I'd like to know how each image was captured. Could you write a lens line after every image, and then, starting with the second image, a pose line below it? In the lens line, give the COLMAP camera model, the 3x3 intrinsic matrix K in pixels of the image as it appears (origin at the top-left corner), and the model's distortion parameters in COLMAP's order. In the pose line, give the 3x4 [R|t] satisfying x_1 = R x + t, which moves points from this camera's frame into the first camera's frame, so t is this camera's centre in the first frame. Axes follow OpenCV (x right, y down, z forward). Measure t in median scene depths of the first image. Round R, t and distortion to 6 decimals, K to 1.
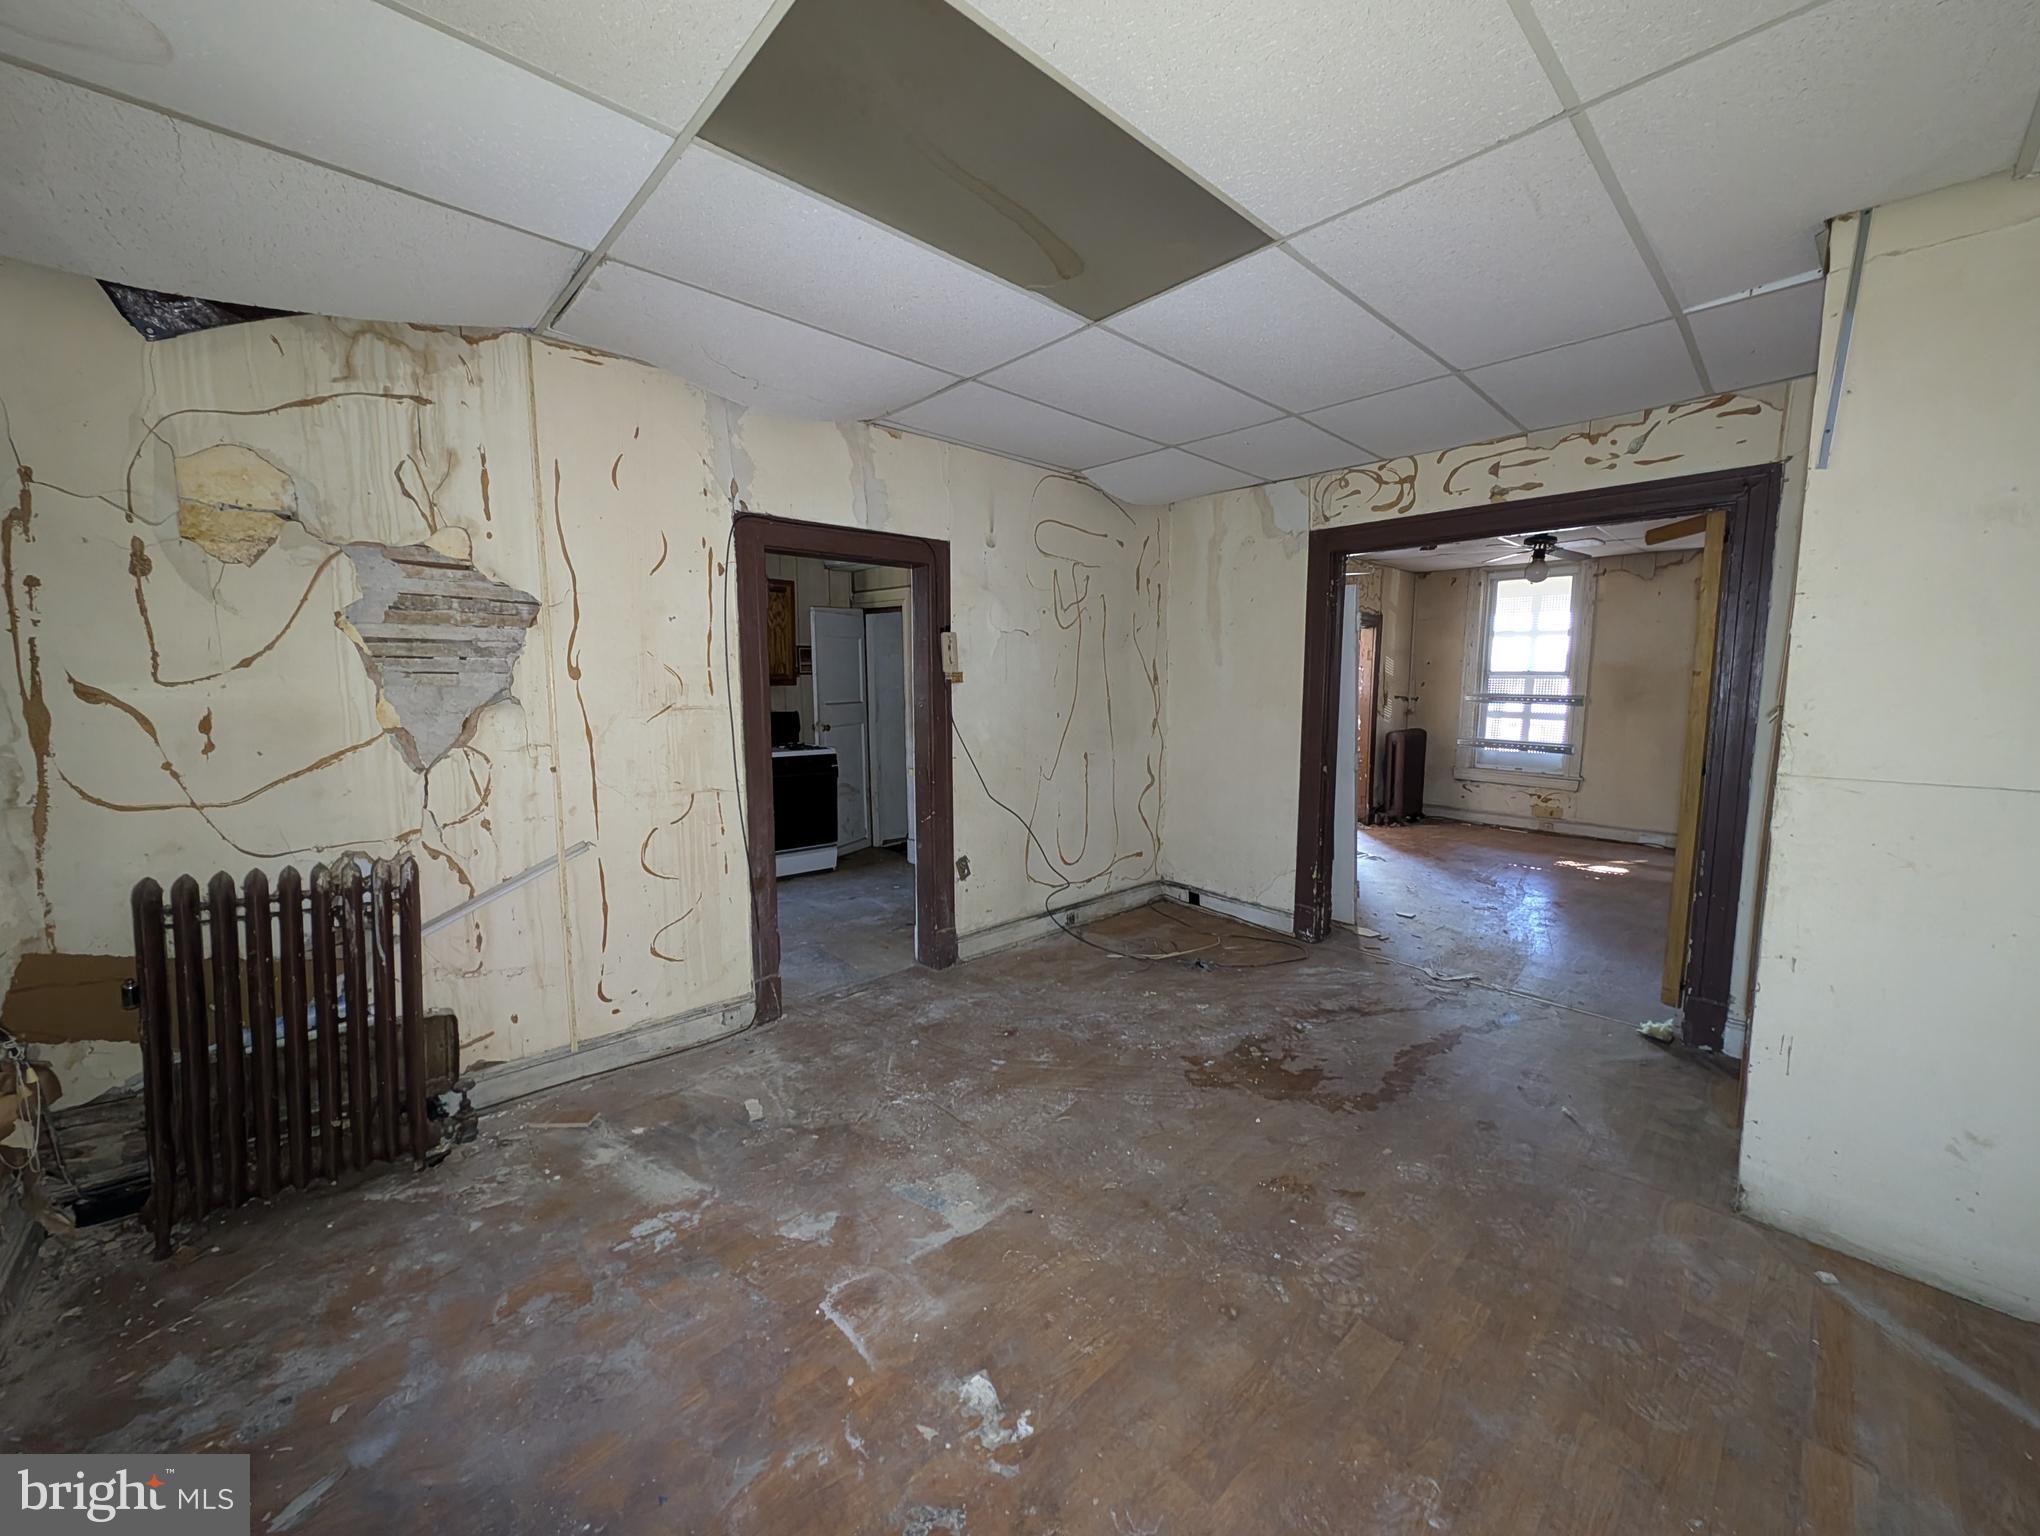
lens RADIAL K [[771.0, 0, 1019.5], [0, 771.0, 762.8], [0, 0, 1]] dist [0.011680, -0.006565]
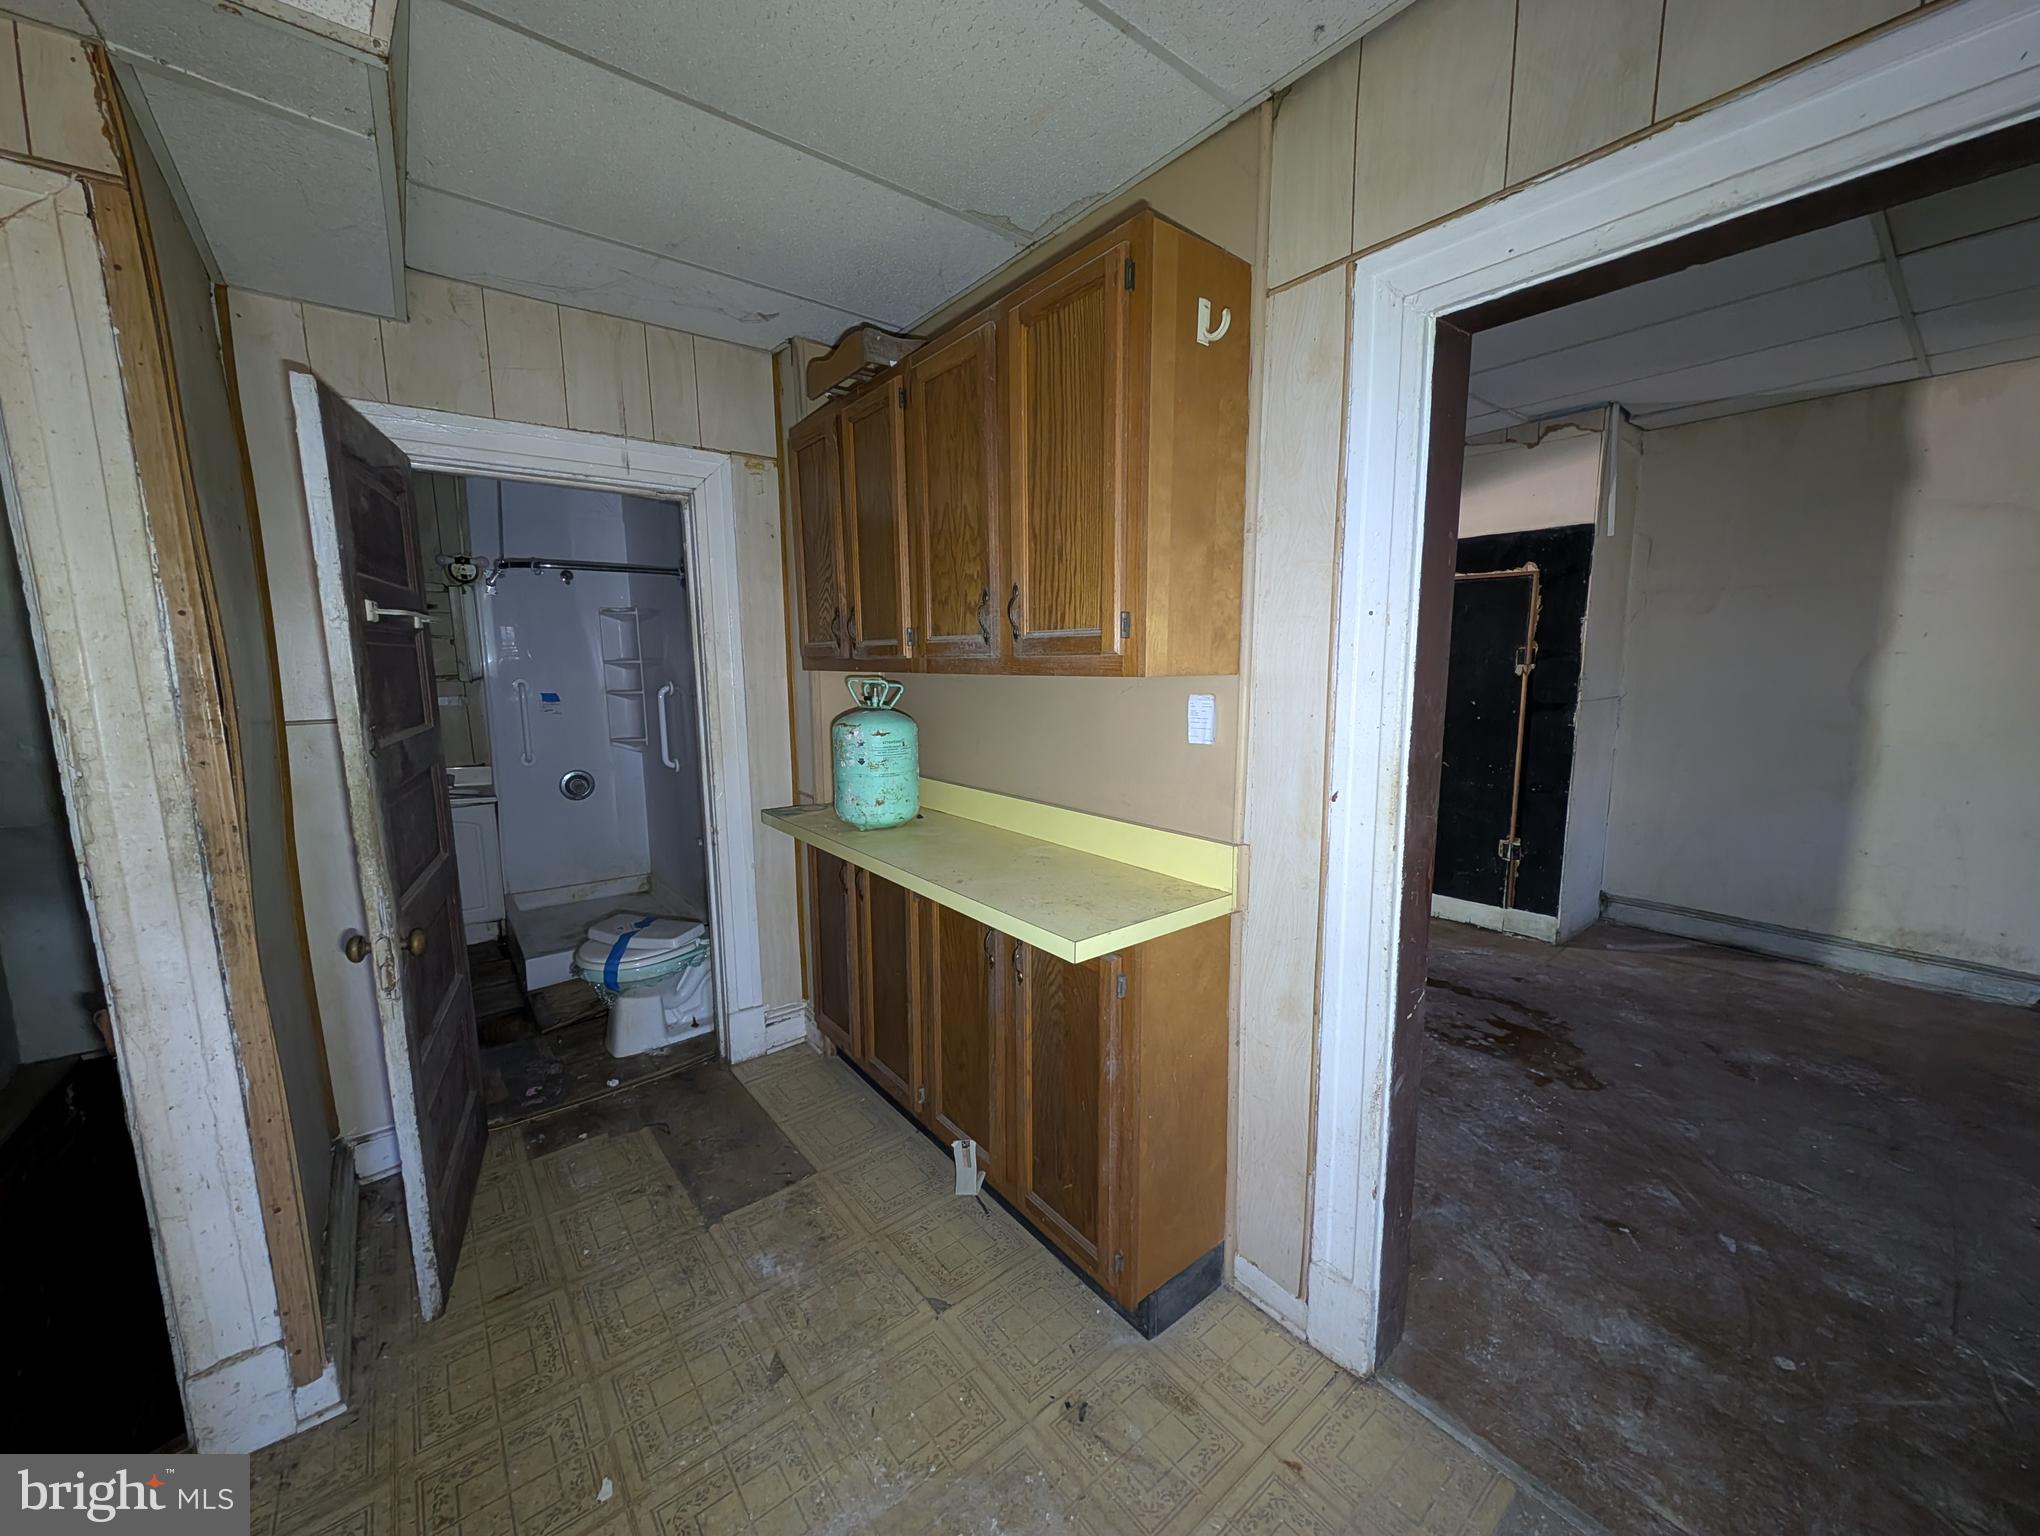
lens RADIAL K [[771.0, 0, 1019.5], [0, 771.0, 762.8], [0, 0, 1]] dist [0.011680, -0.006565]
pose [[0.084473, -0.135778, 0.987132, -0.690939], [0.118782, 0.984980, 0.125317, -0.162312], [-0.989321, 0.106667, 0.099332, 1.558390]]
